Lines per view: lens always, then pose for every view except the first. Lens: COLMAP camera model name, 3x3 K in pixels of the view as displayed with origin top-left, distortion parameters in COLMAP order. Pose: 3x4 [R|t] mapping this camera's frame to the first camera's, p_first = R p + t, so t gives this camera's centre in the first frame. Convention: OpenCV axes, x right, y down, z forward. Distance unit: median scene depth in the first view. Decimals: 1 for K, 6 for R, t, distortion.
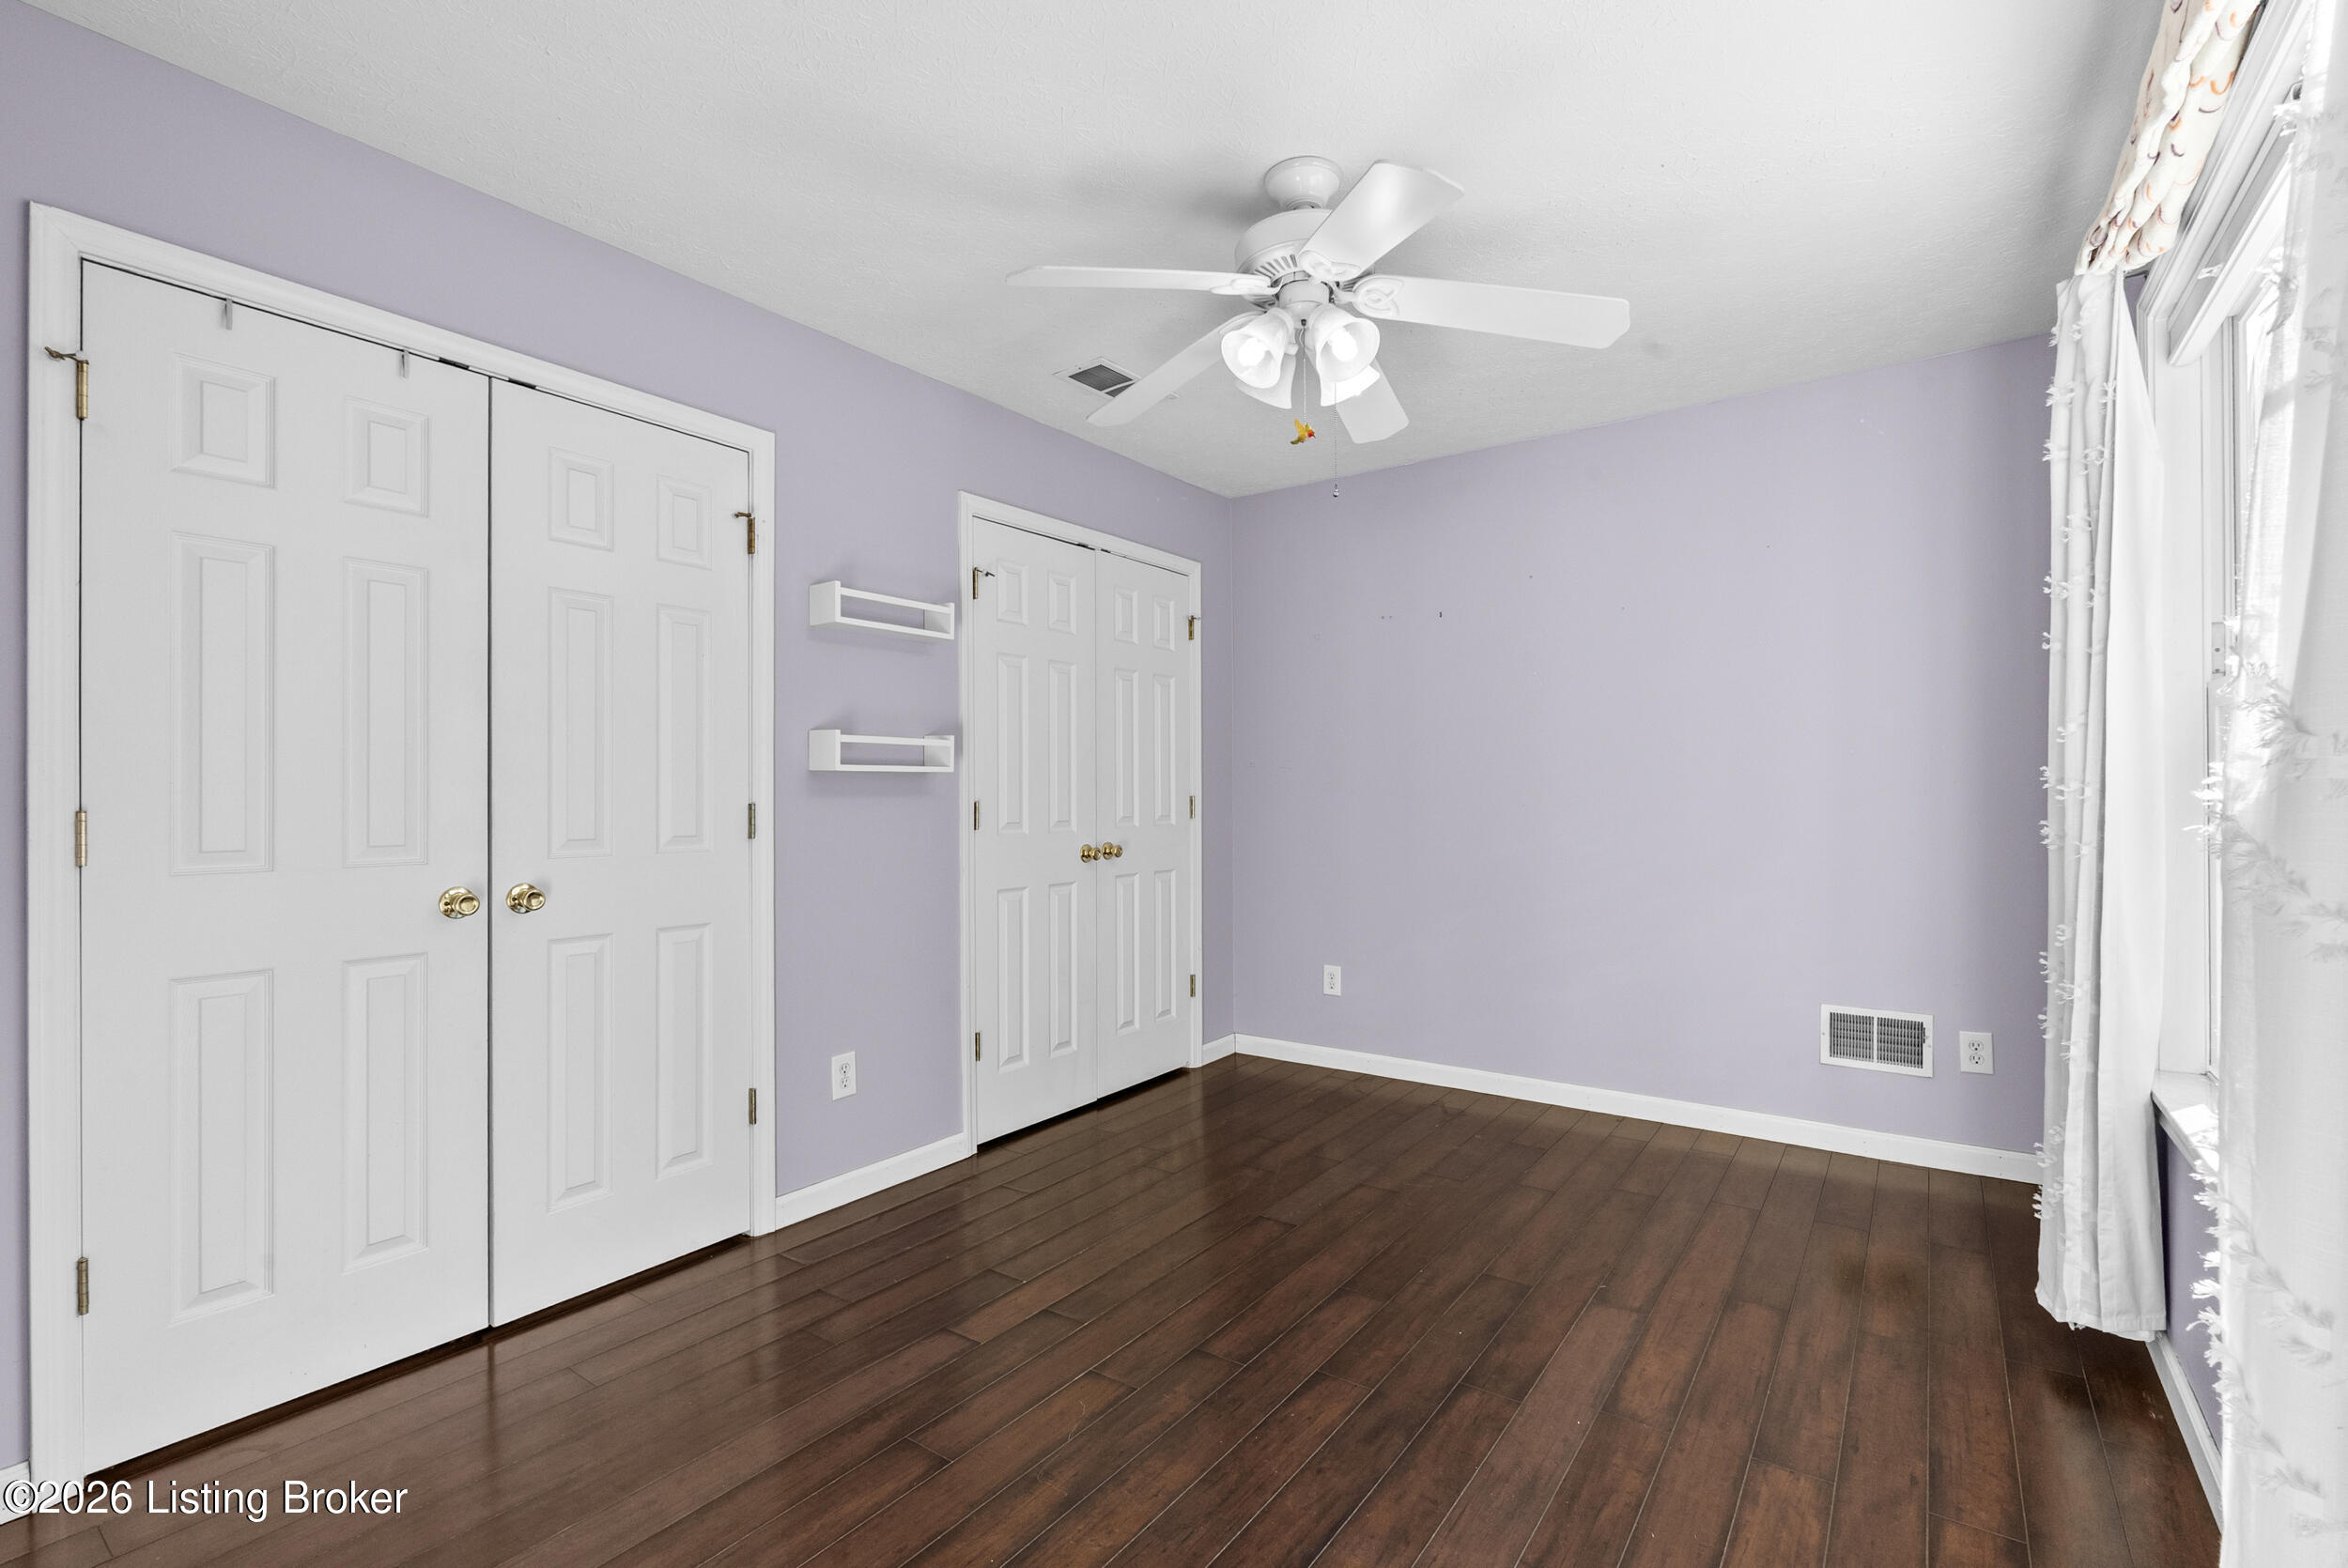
lens RADIAL K [[1045.1, 0, 1175.5], [0, 1045.1, 792.0], [0, 0, 1]] dist [-0.005116, 0.000180]
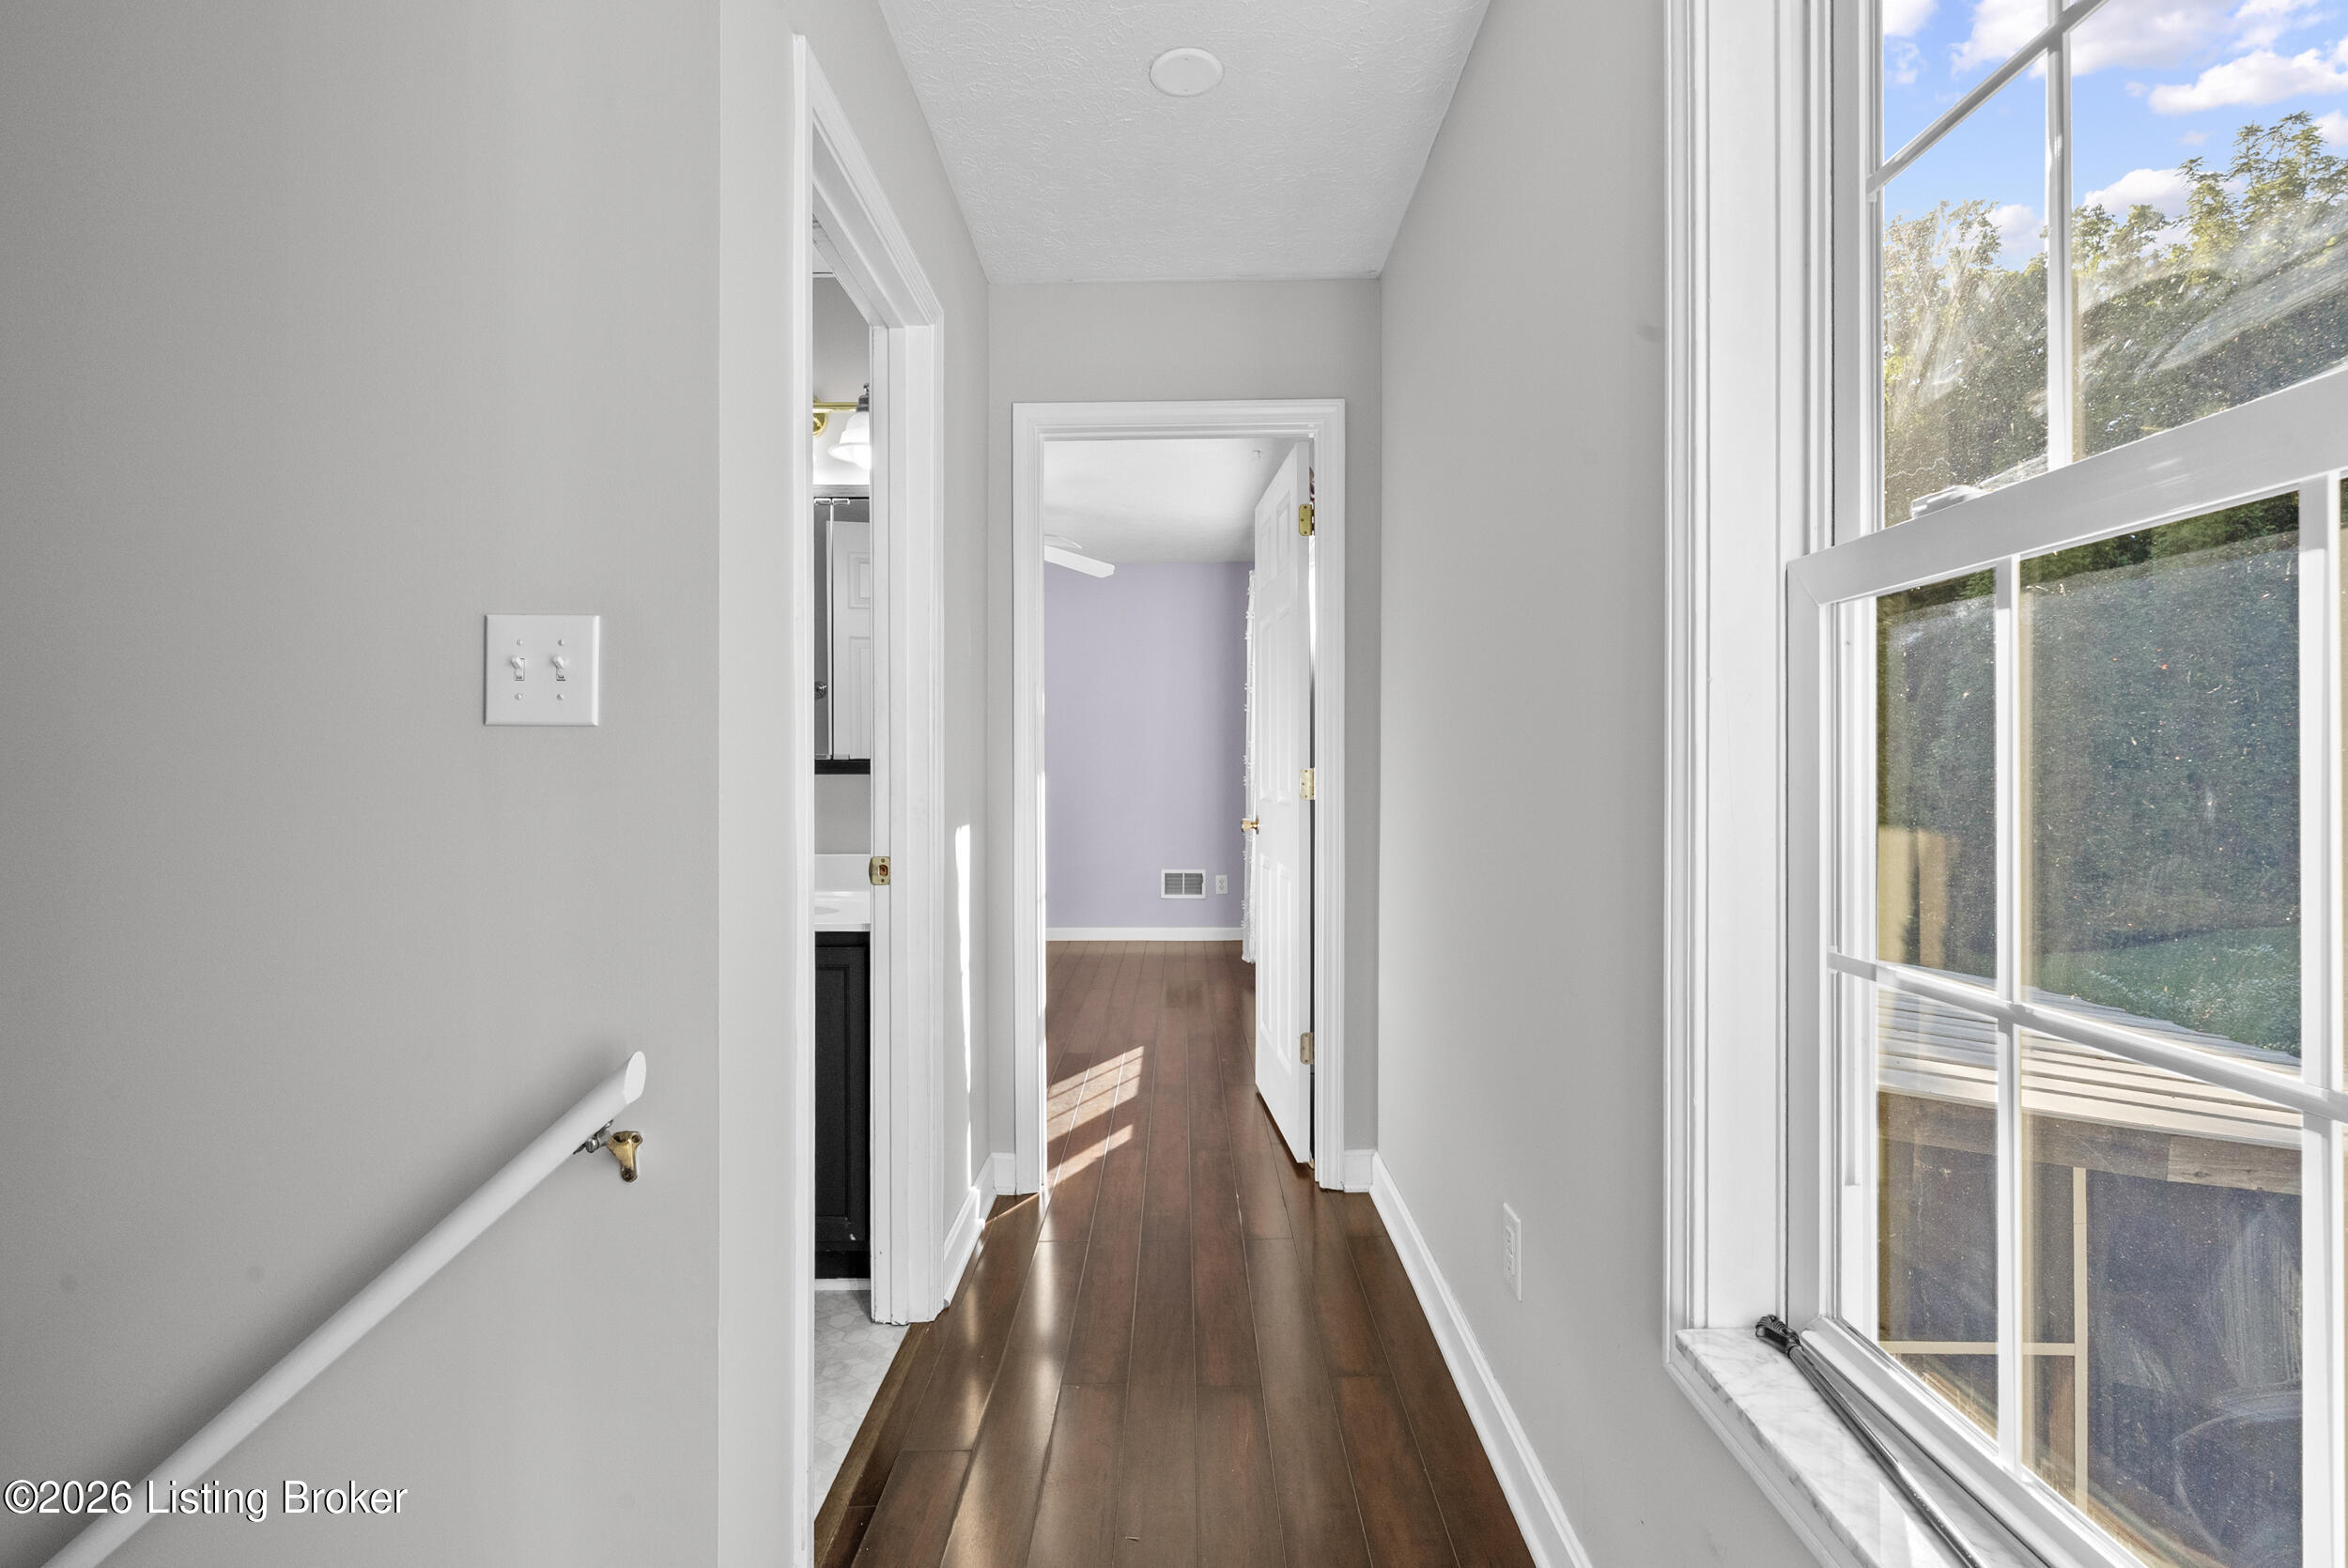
lens RADIAL K [[1045.1, 0, 1174.4], [0, 1045.1, 779.5], [0, 0, 1]] dist [-0.005116, 0.000180]
pose [[0.815785, 0.002877, 0.578348, -0.871632], [-0.005082, 0.999985, 0.002193, 0.033340], [-0.578333, -0.004728, 0.815787, -1.096145]]
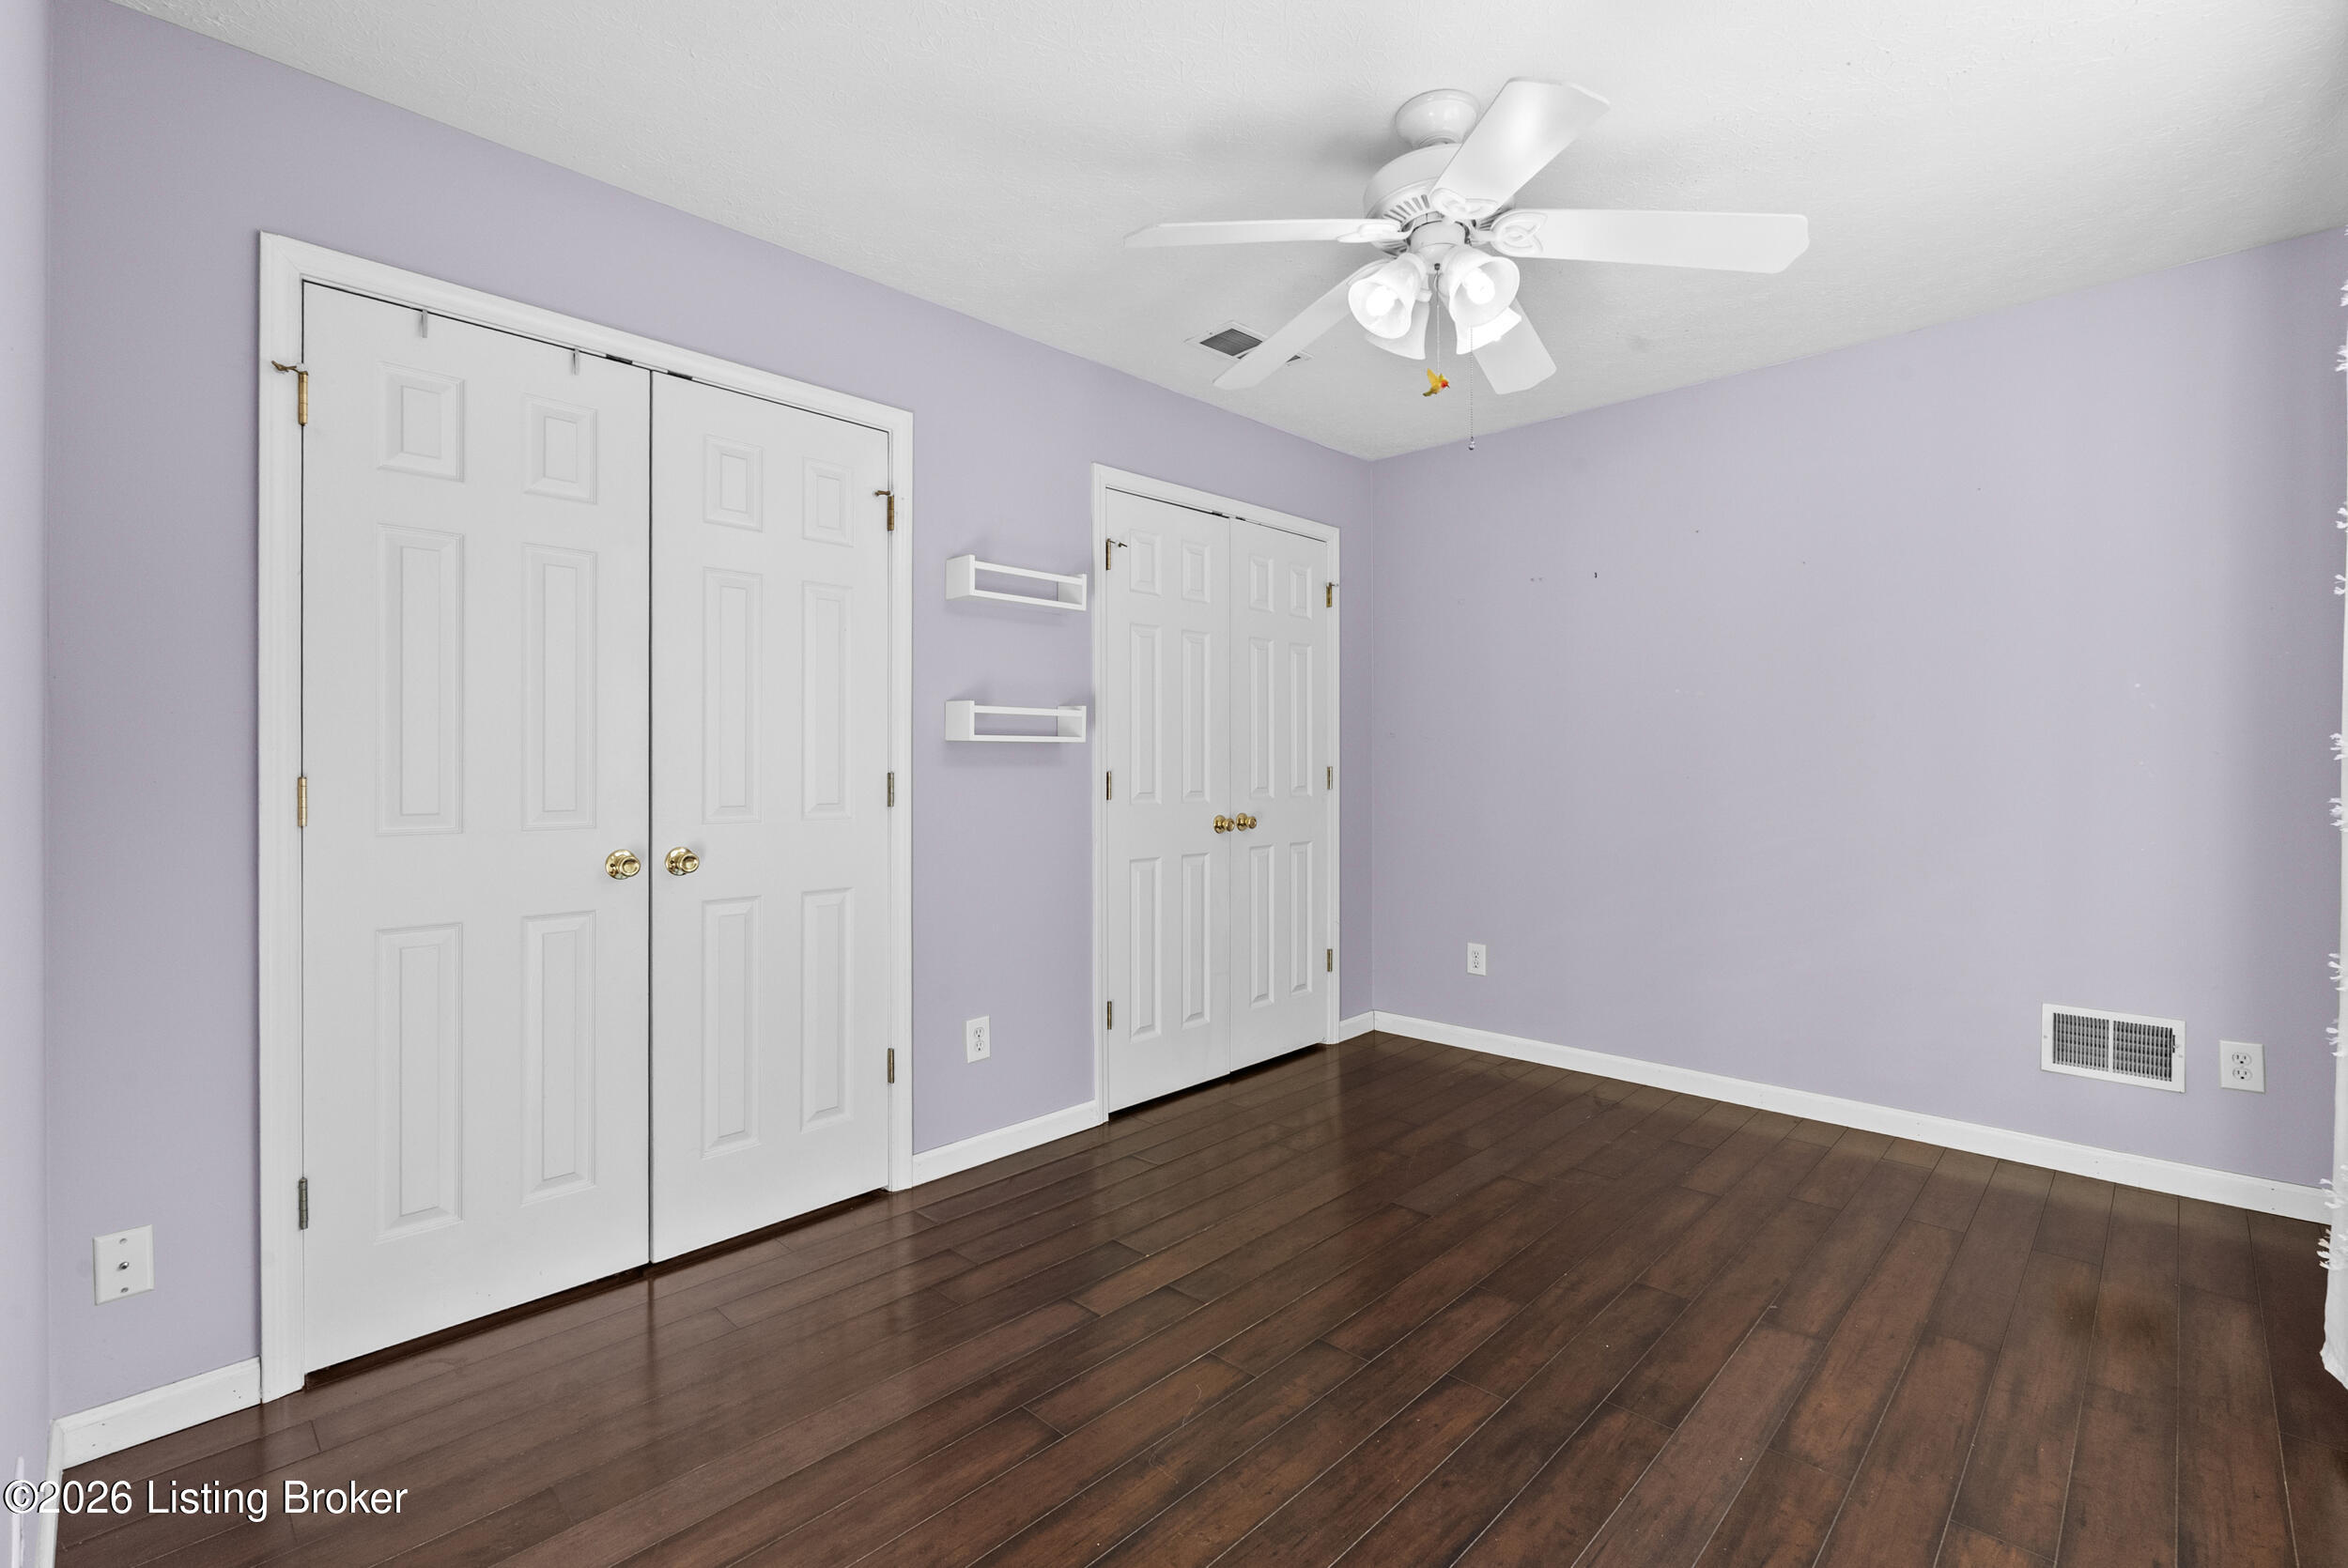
lens RADIAL K [[1045.1, 0, 1161.6], [0, 1045.1, 765.0], [0, 0, 1]] dist [-0.005116, 0.000180]
pose [[0.988887, 0.002407, -0.148653, 0.016830], [-0.002026, 0.999994, 0.002709, 0.000340], [0.148659, -0.002377, 0.988886, 0.024553]]
